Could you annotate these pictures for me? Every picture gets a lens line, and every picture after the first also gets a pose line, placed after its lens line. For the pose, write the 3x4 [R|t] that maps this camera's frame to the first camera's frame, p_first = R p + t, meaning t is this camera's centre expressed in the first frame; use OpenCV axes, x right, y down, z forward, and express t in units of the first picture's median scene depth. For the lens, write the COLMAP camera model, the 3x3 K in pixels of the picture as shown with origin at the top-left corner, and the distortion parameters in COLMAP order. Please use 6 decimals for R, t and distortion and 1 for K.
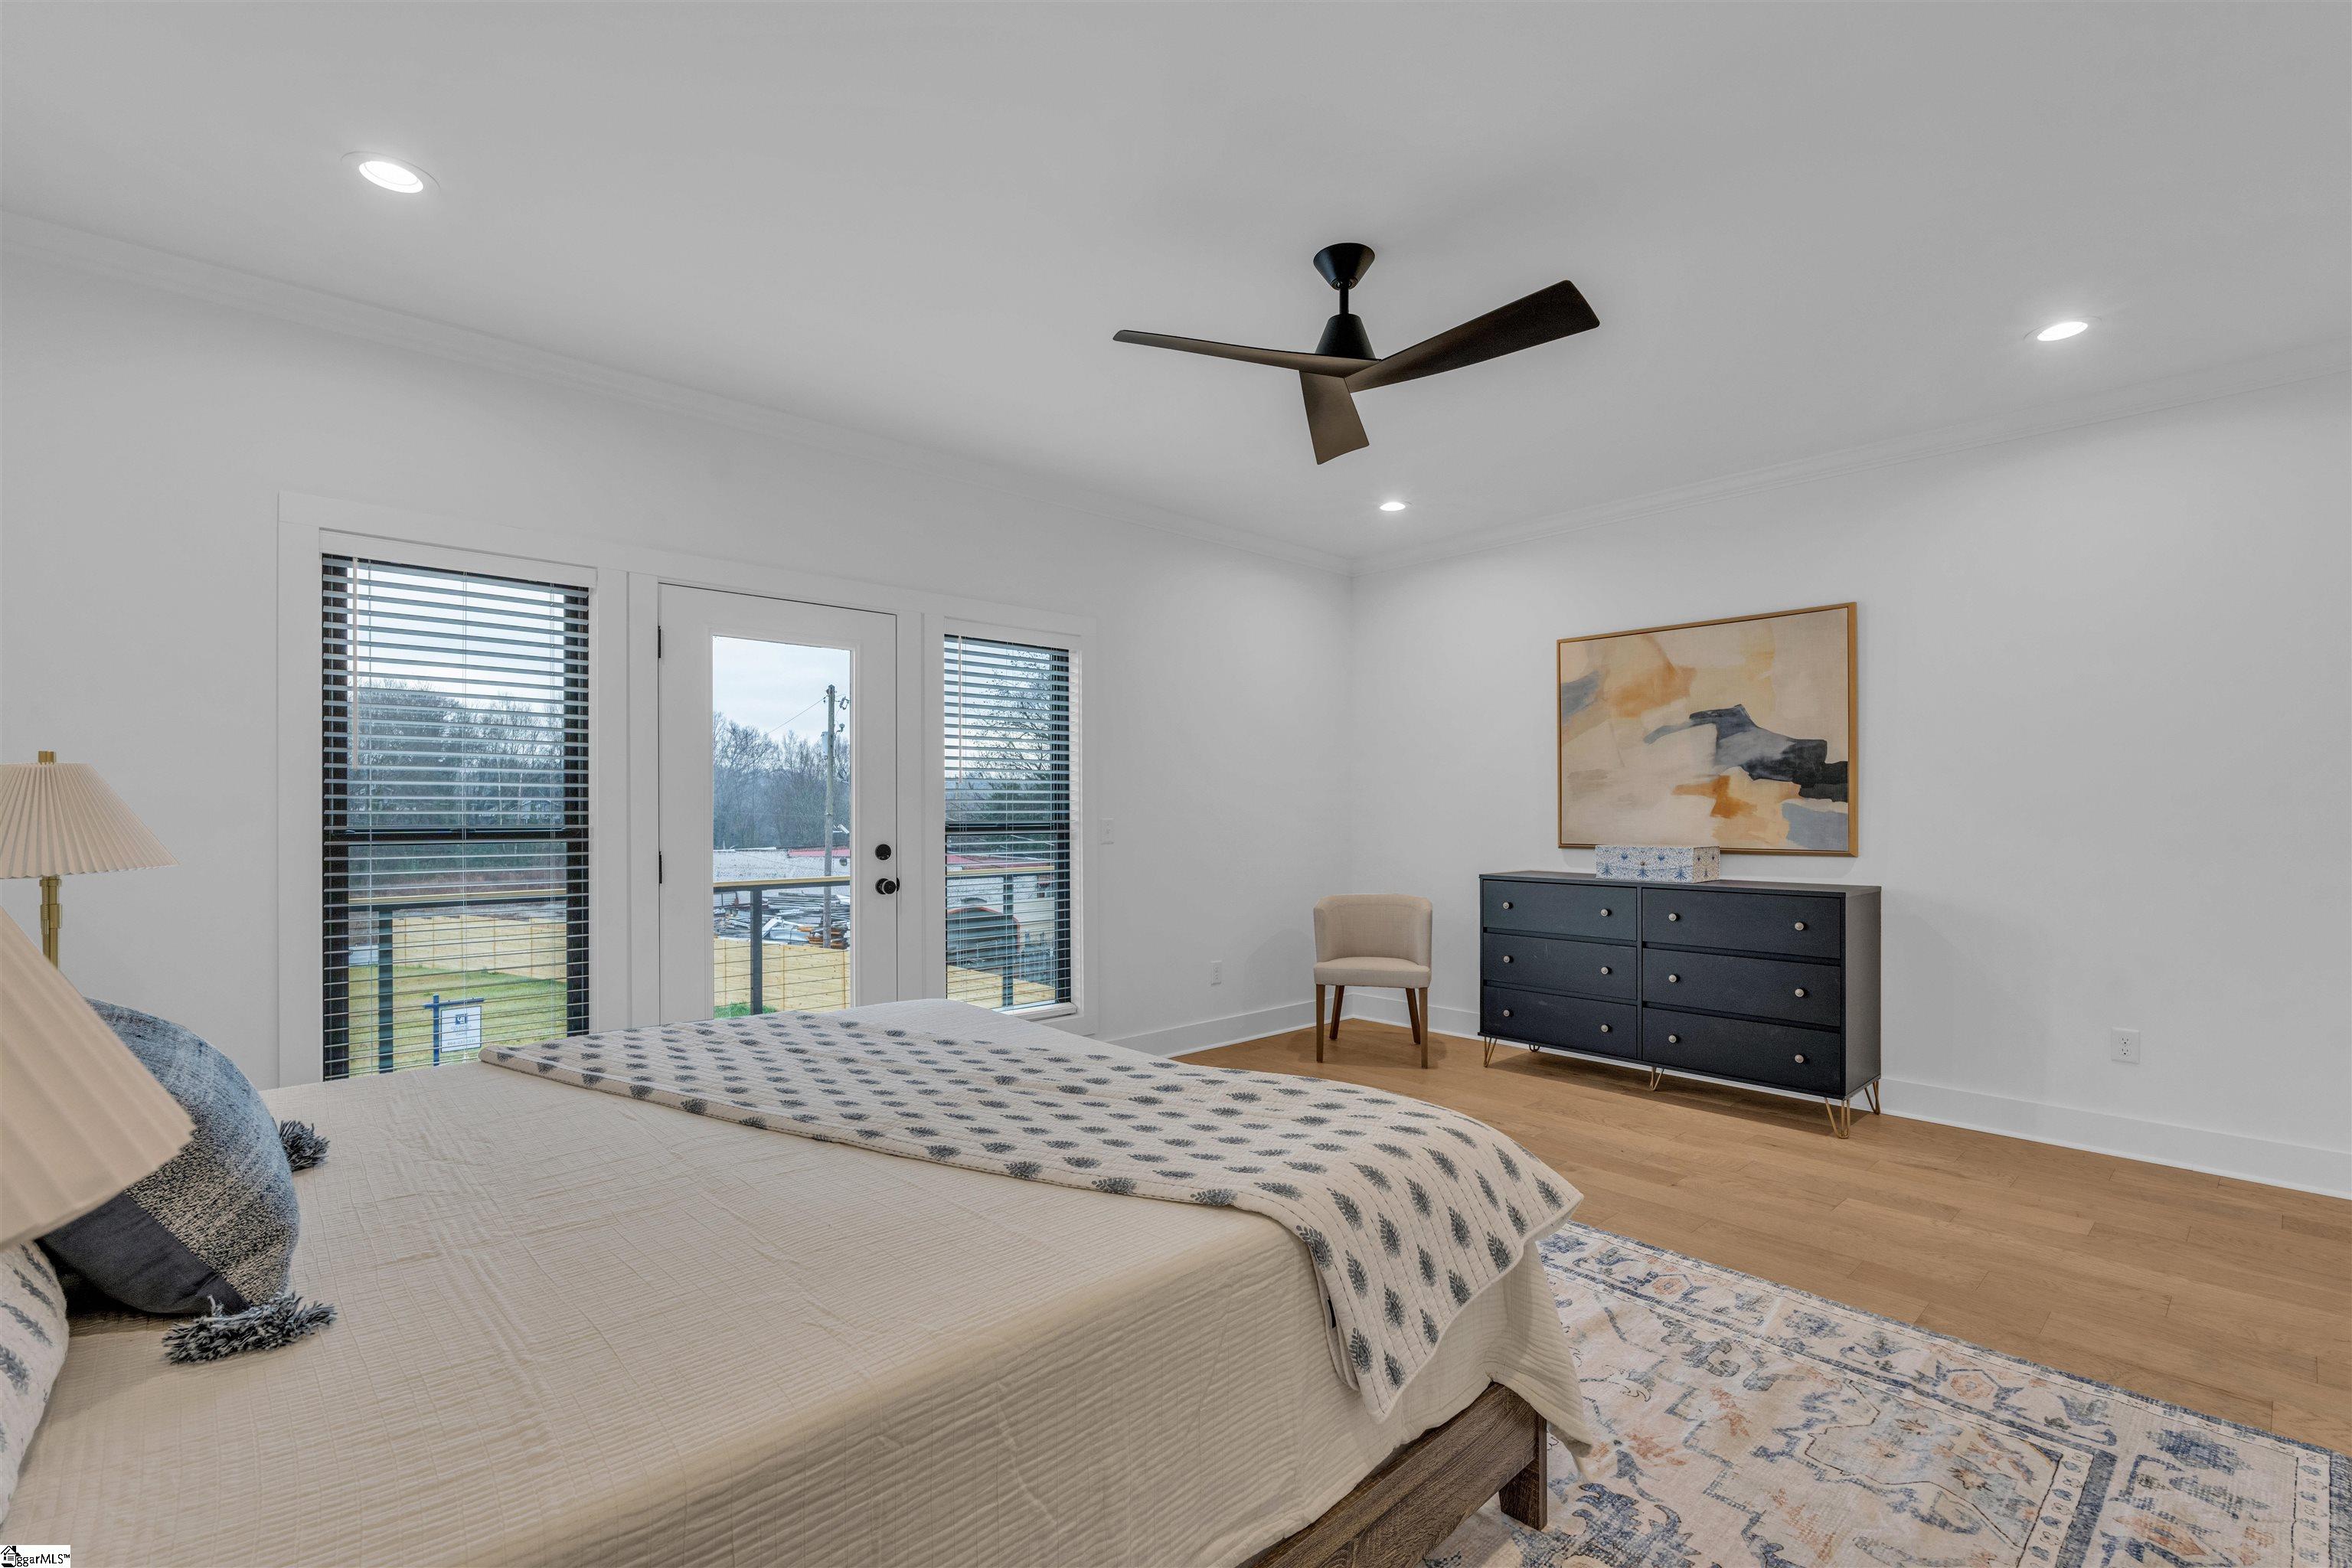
lens RADIAL K [[1026.5, 0, 1170.4], [0, 1026.5, 792.7], [0, 0, 1]] dist [-0.000495, 0.000294]
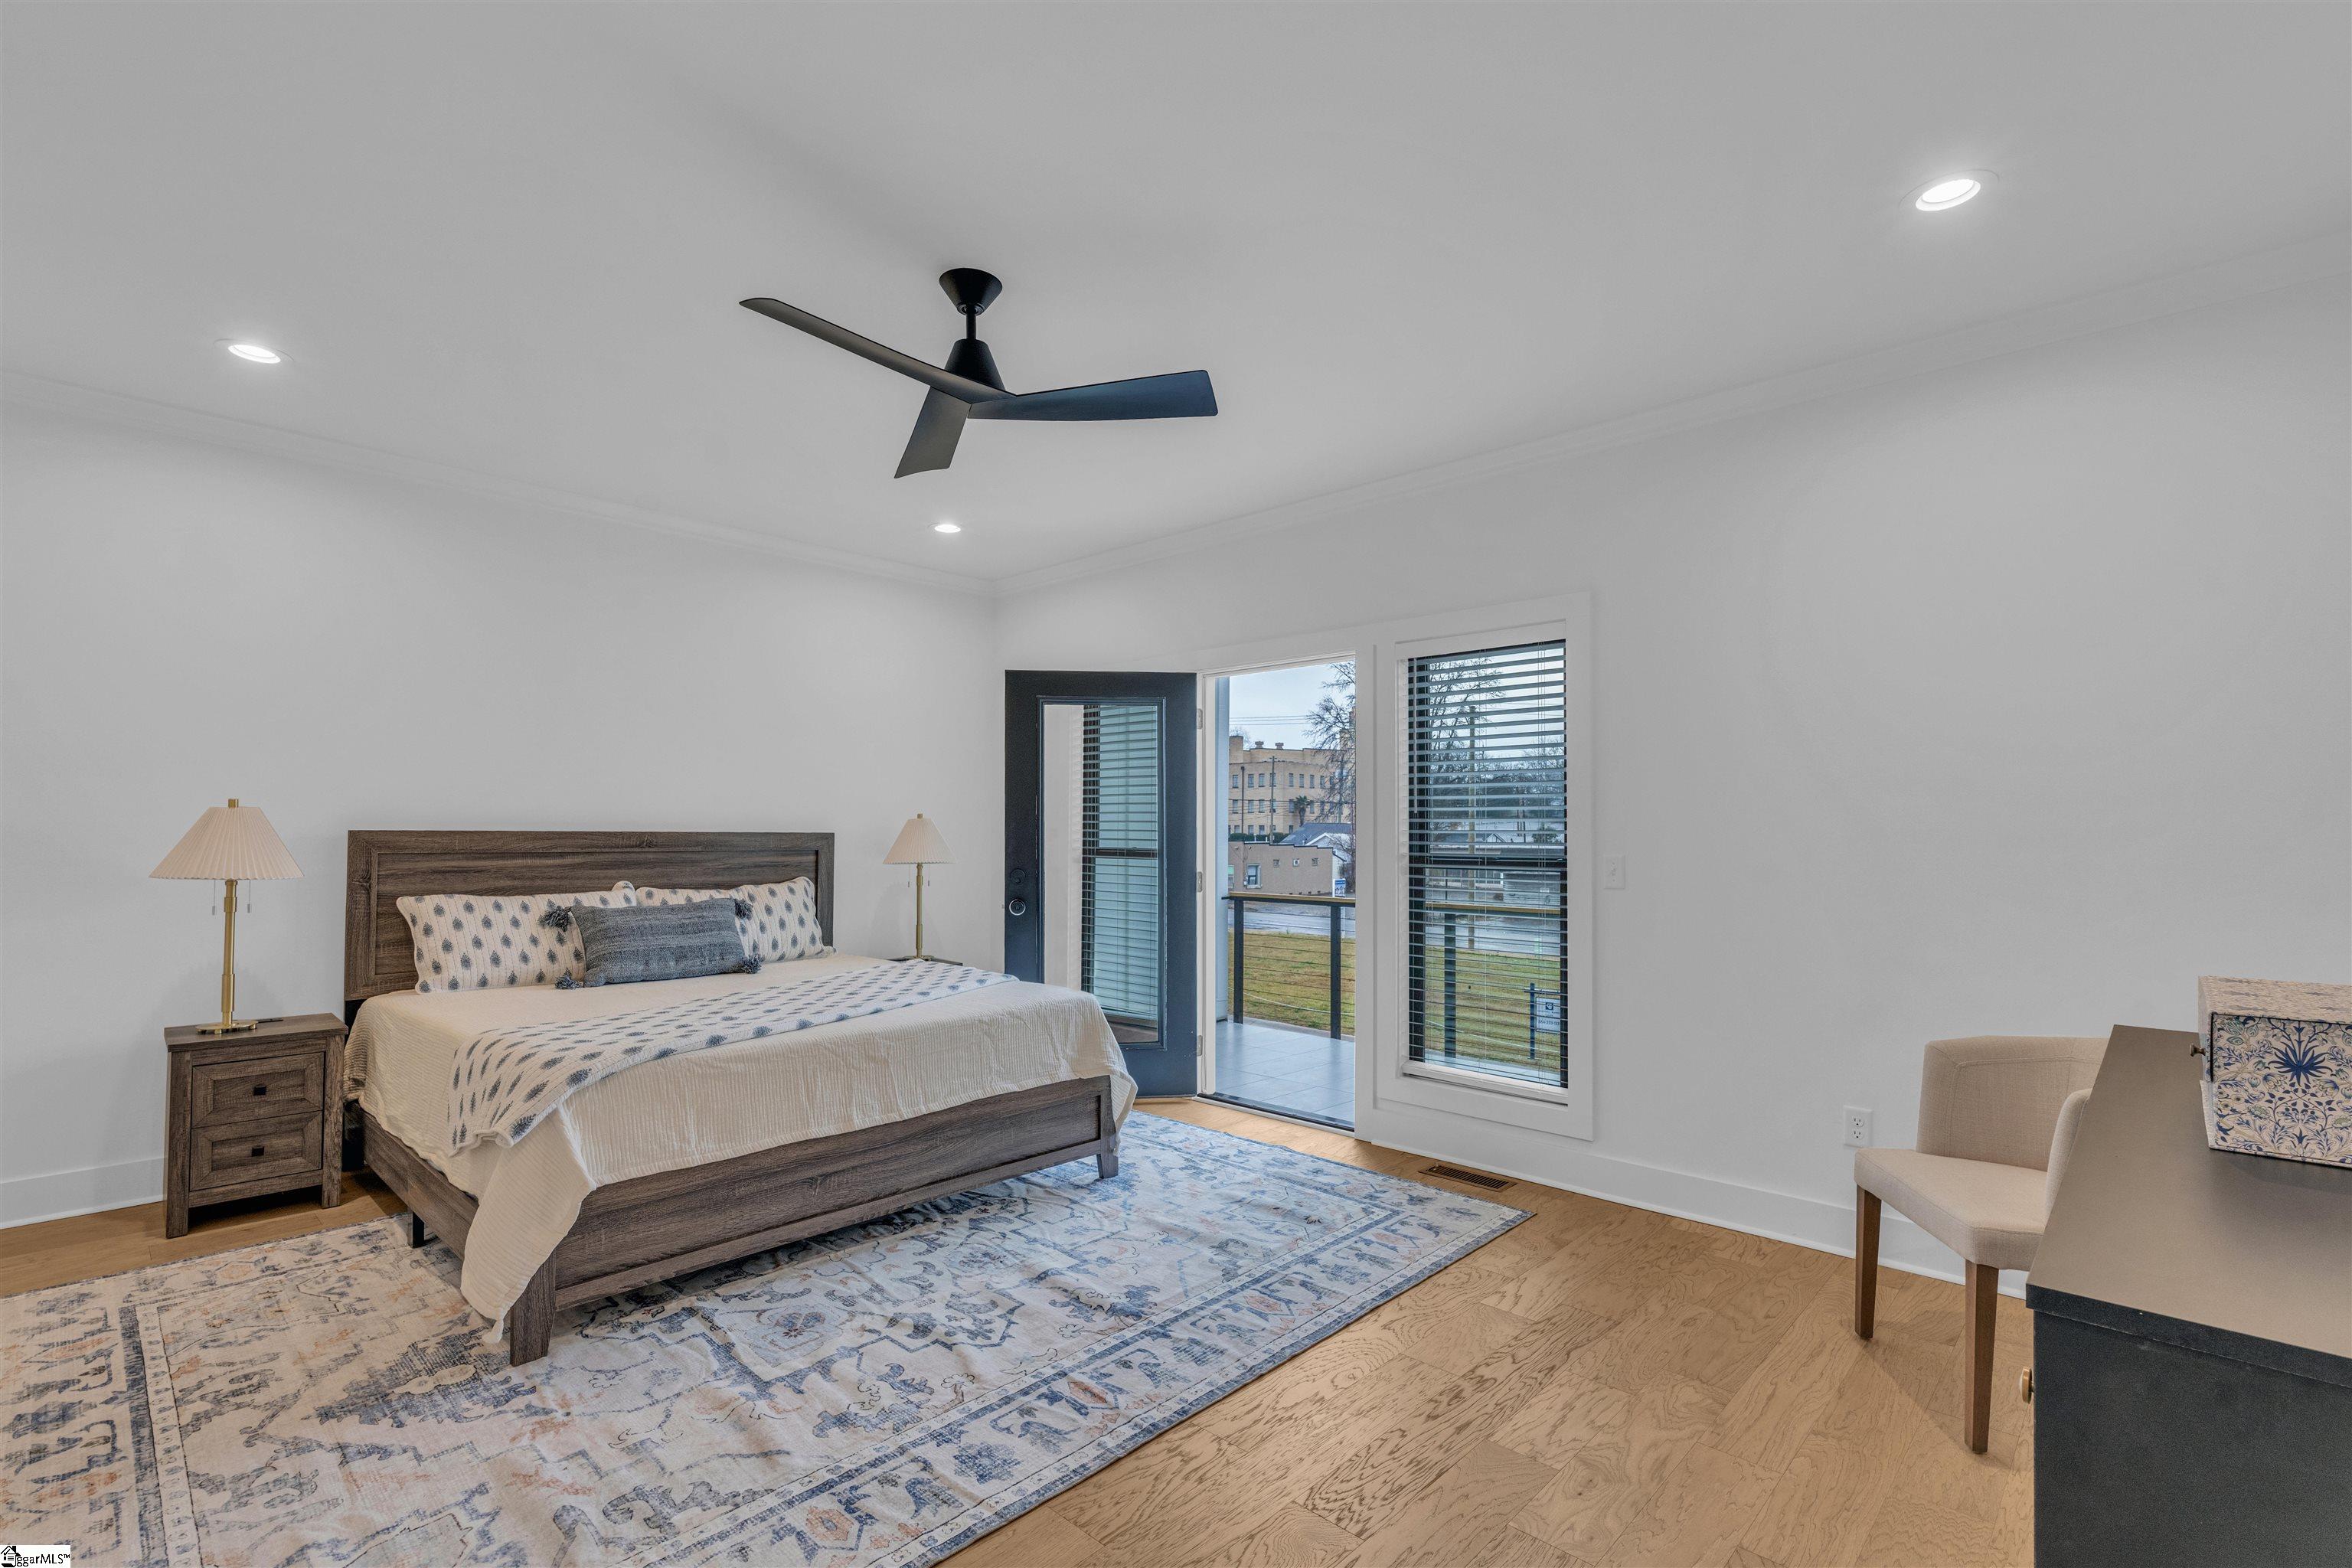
lens RADIAL K [[1026.5, 0, 1177.8], [0, 1026.5, 808.2], [0, 0, 1]] dist [-0.000495, 0.000294]
pose [[0.093997, -0.016695, -0.995432, 1.479845], [0.014741, 0.999773, -0.015376, -0.004082], [0.995463, -0.013228, 0.094222, 1.423787]]
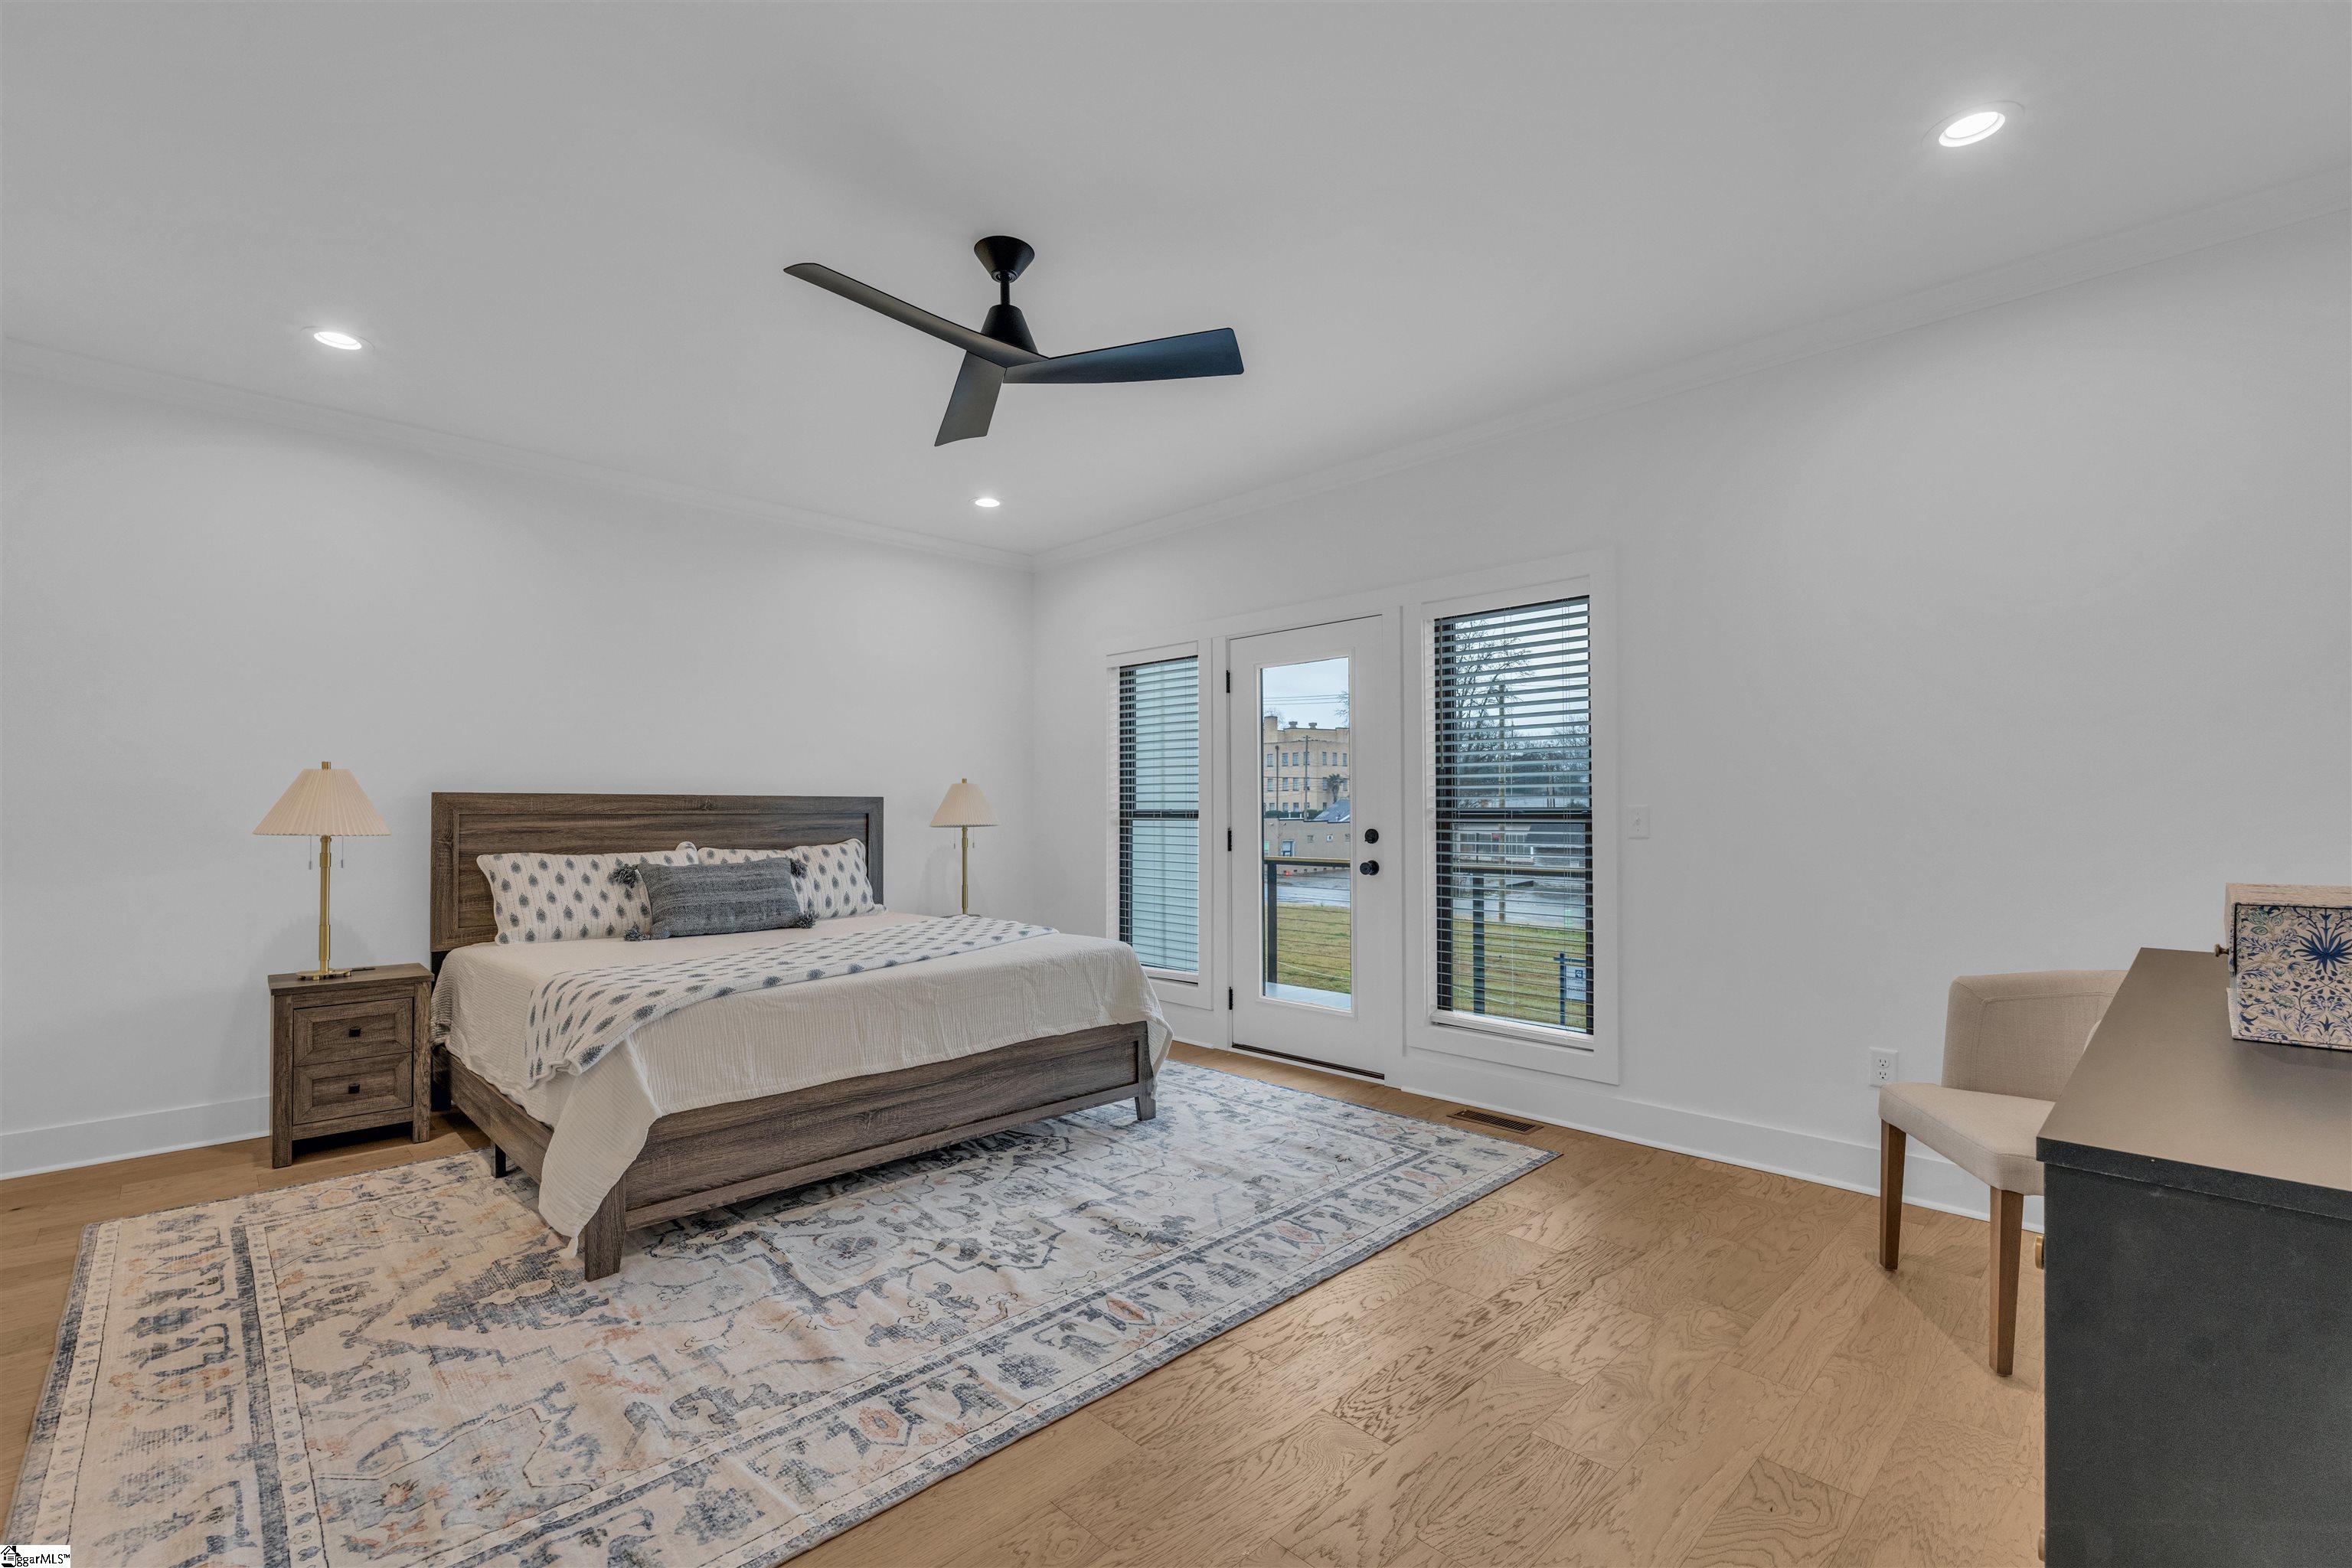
lens RADIAL K [[991.1, 0, 1178.8], [0, 991.1, 798.0], [0, 0, 1]] dist [-0.000999, 0.000540]
pose [[0.057771, -0.007268, -0.998303, 1.480309], [0.022575, 0.999727, -0.005972, 0.037177], [0.998075, -0.022192, 0.057919, 1.430811]]
